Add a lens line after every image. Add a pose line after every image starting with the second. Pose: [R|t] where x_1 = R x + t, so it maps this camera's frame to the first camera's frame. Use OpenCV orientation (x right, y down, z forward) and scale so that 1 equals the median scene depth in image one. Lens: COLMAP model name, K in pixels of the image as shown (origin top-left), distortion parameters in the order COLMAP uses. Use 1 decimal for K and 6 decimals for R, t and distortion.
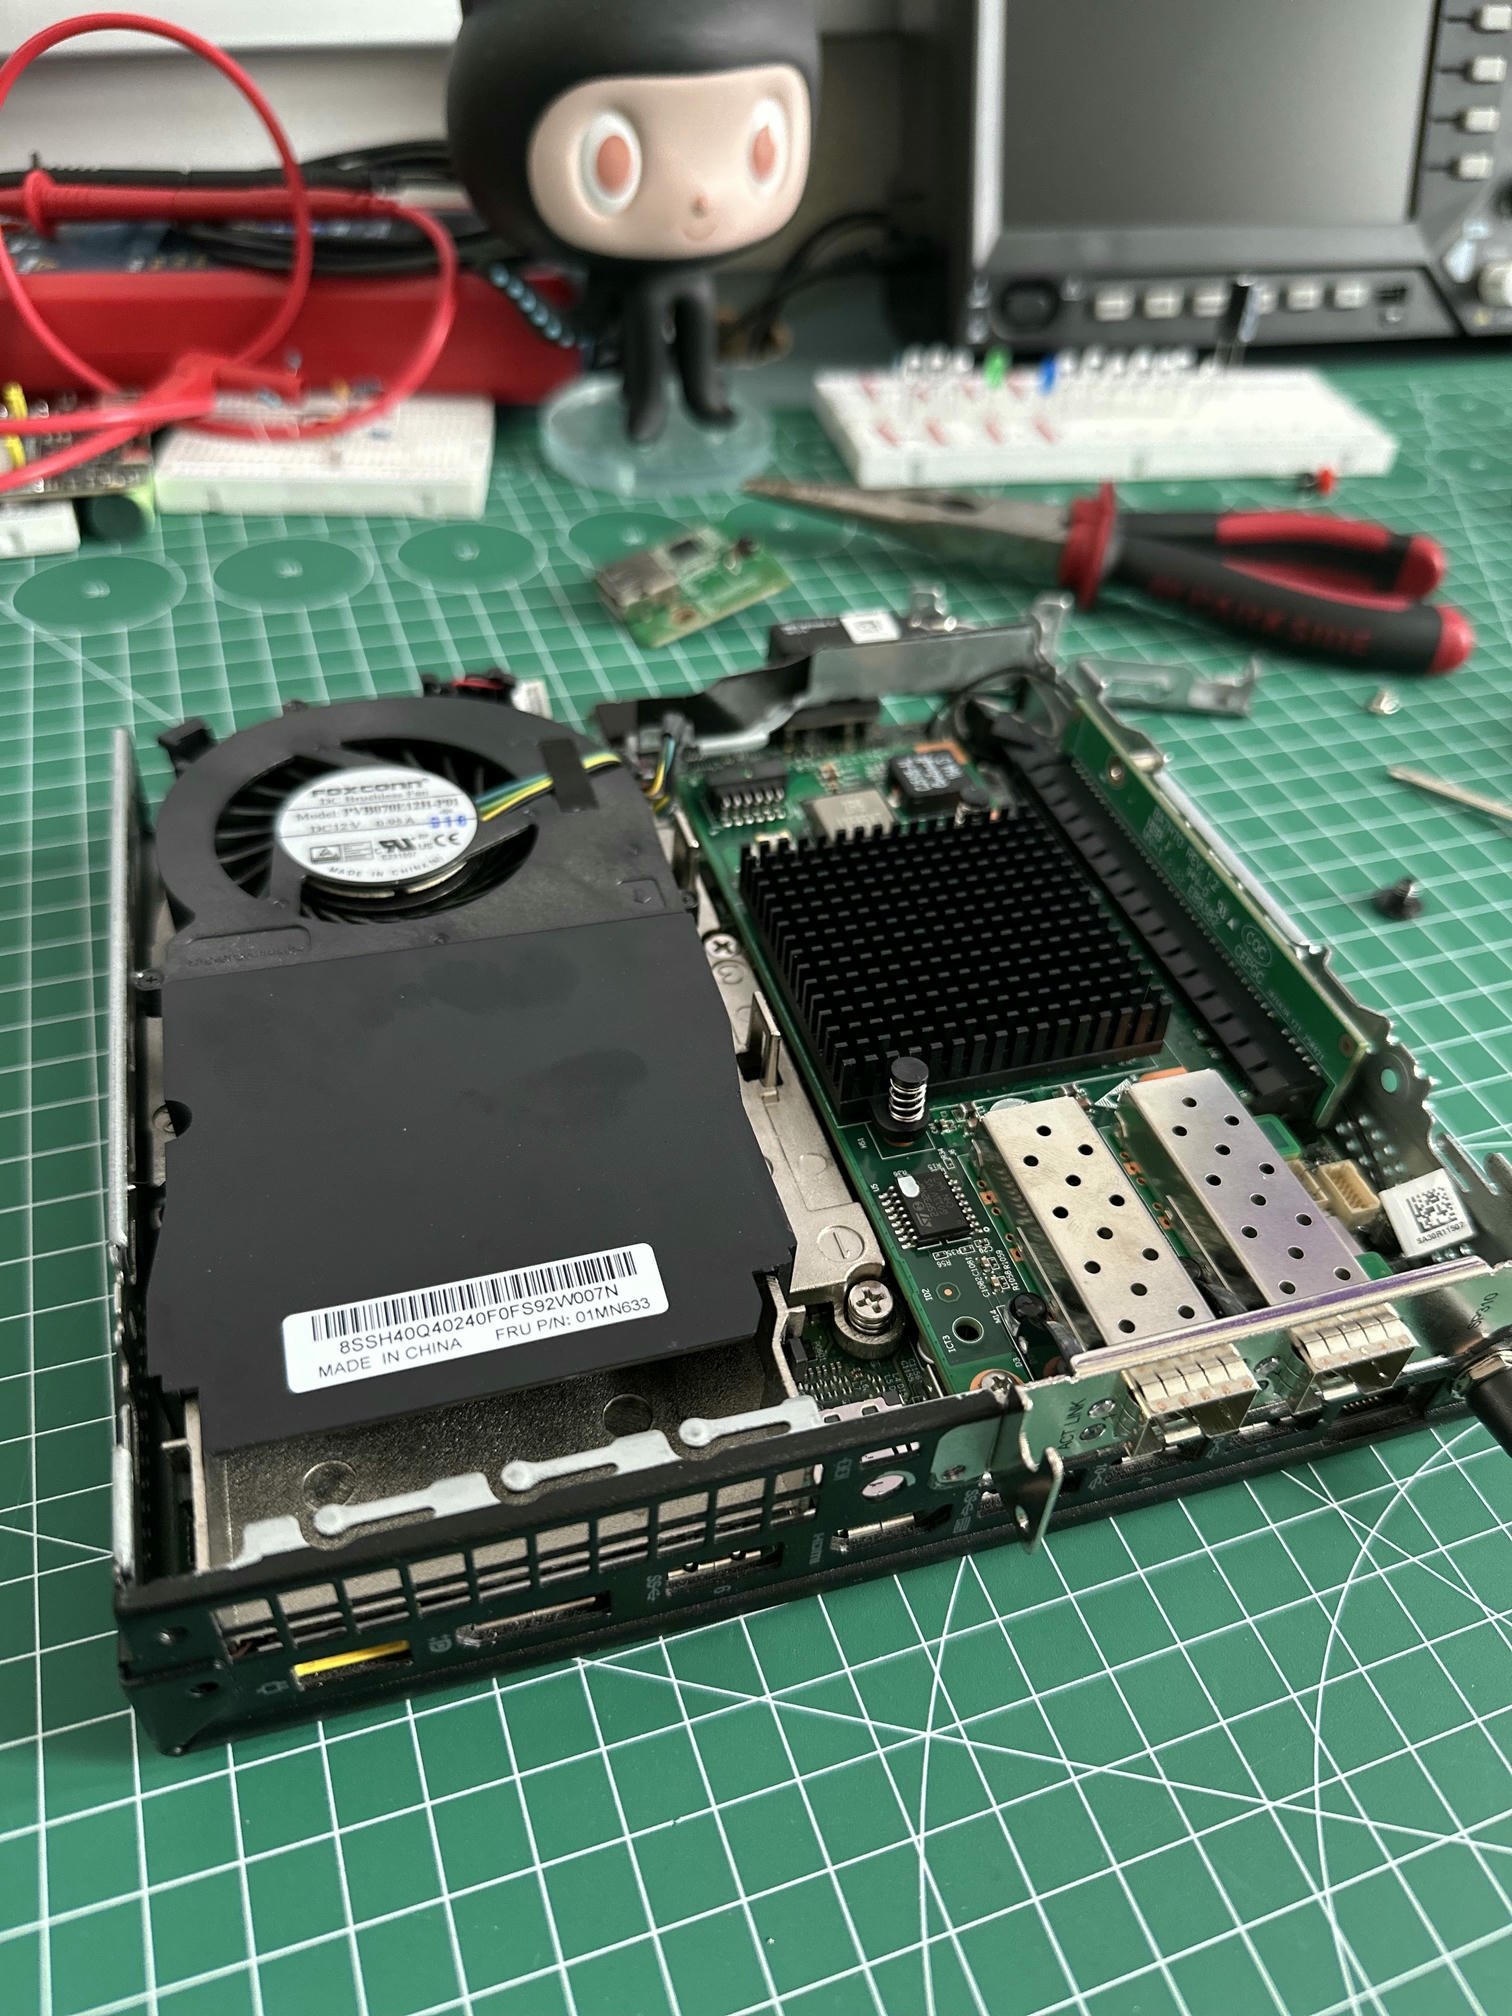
lens RADIAL K [[1460.0, 0, 756.0], [0, 1460.0, 1008.0], [0, 0, 1]] dist [0.098163, -0.243673]
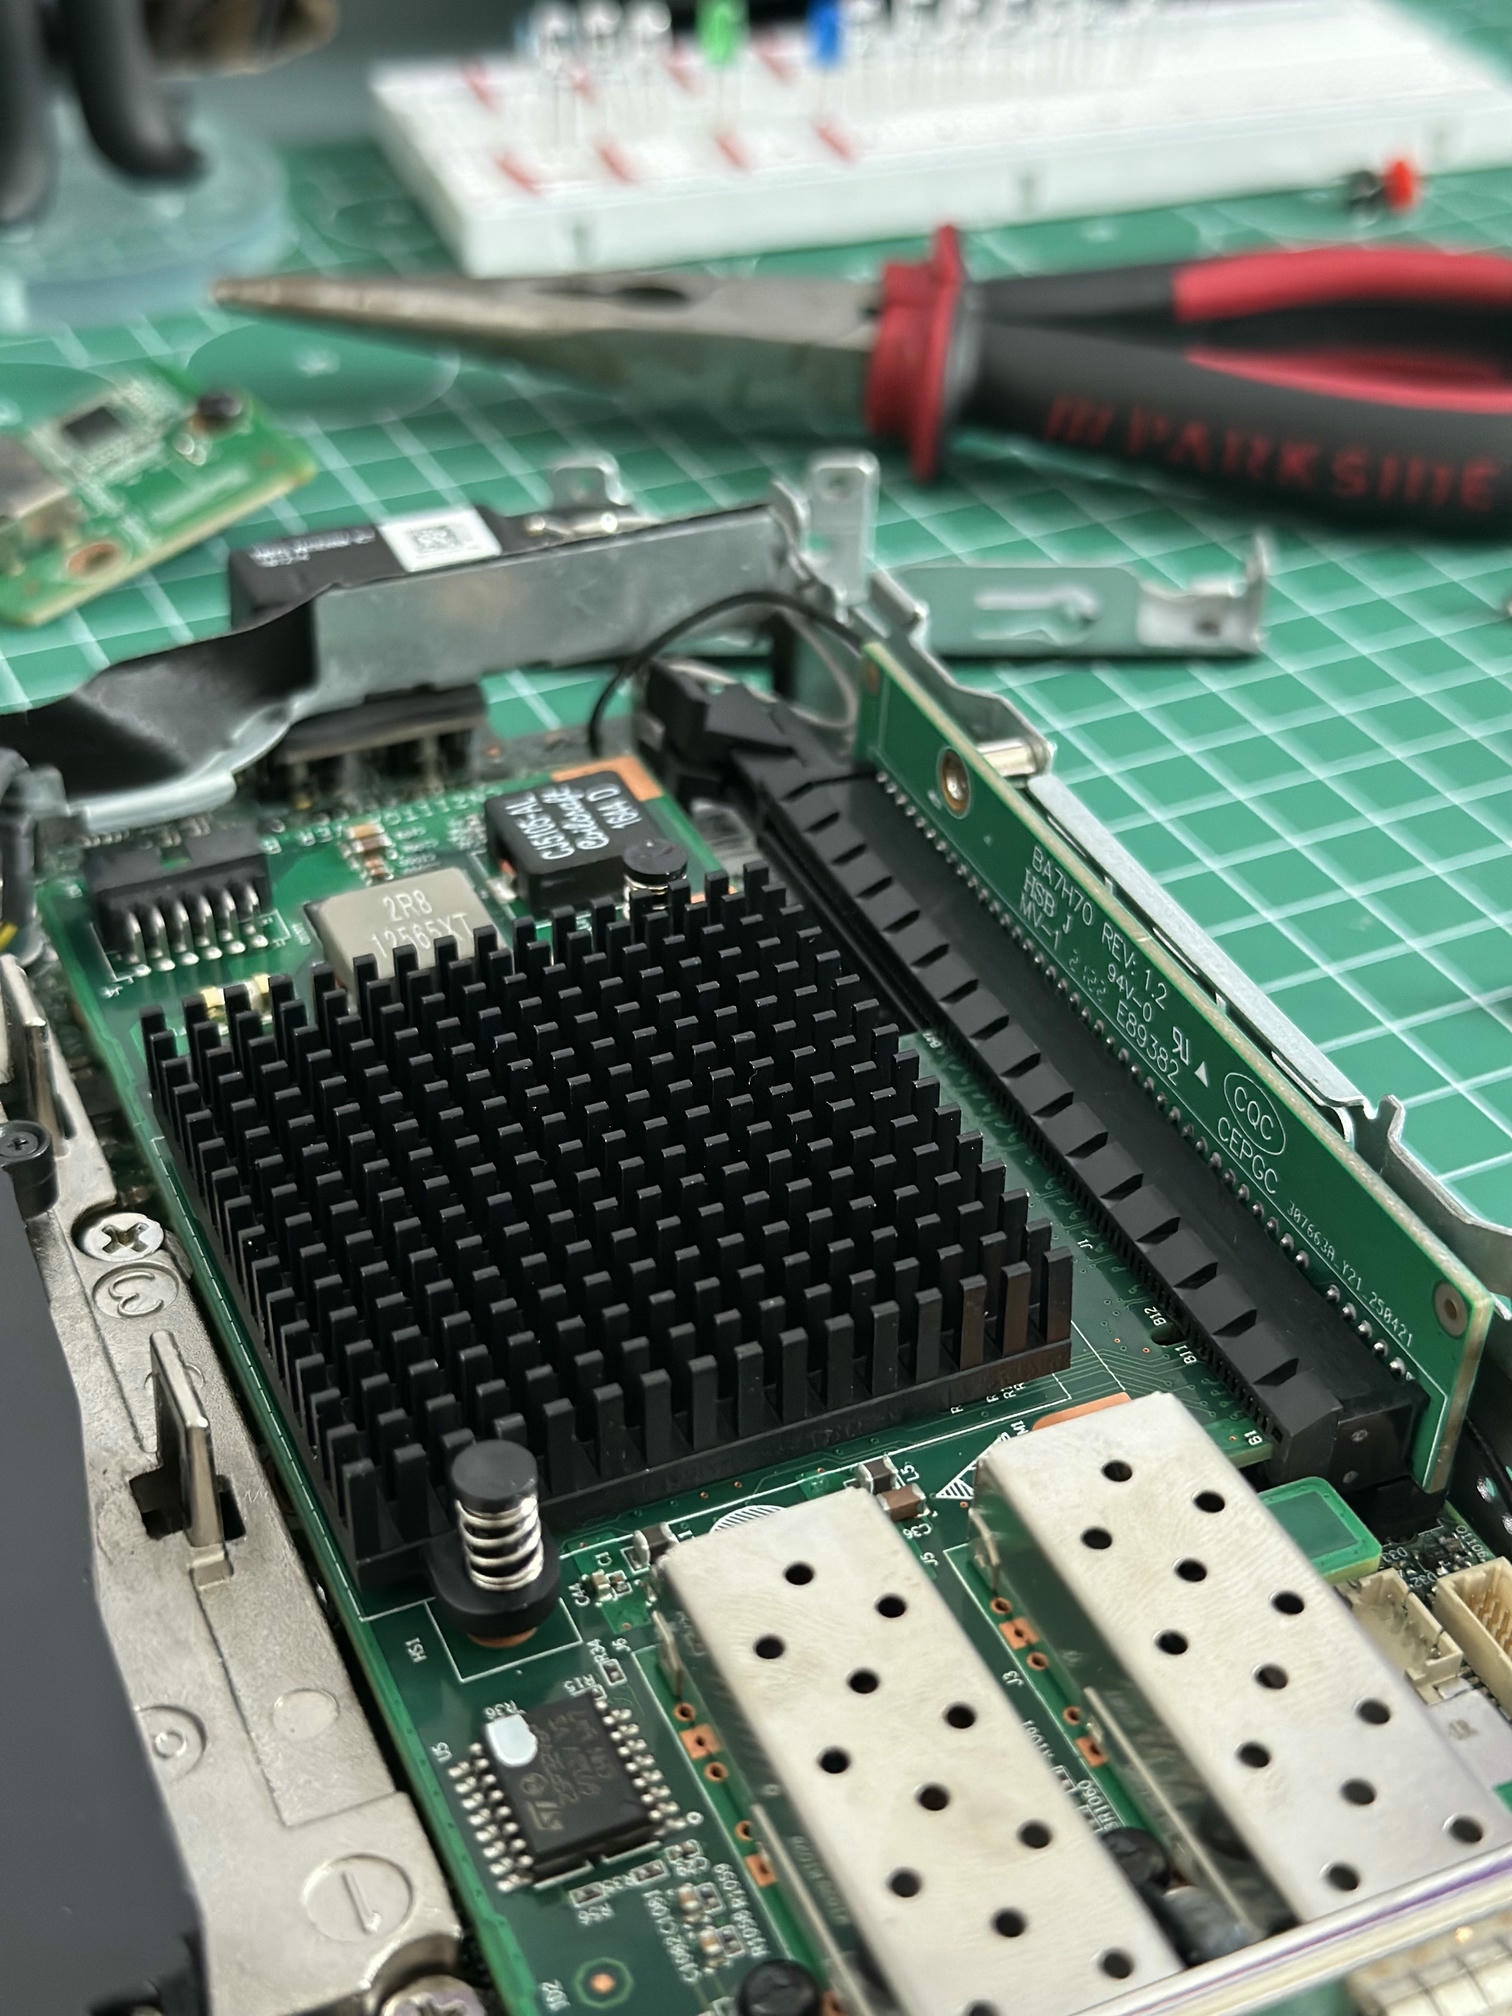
lens RADIAL K [[2904.0, 0, 756.0], [0, 2904.0, 1008.0], [0, 0, 1]] dist [0.115147, -0.094915]
pose [[0.991636, -0.102378, 0.078594, 0.107012], [0.110485, 0.988115, -0.106874, 0.005613], [-0.066718, 0.114664, 0.991161, 0.081807]]
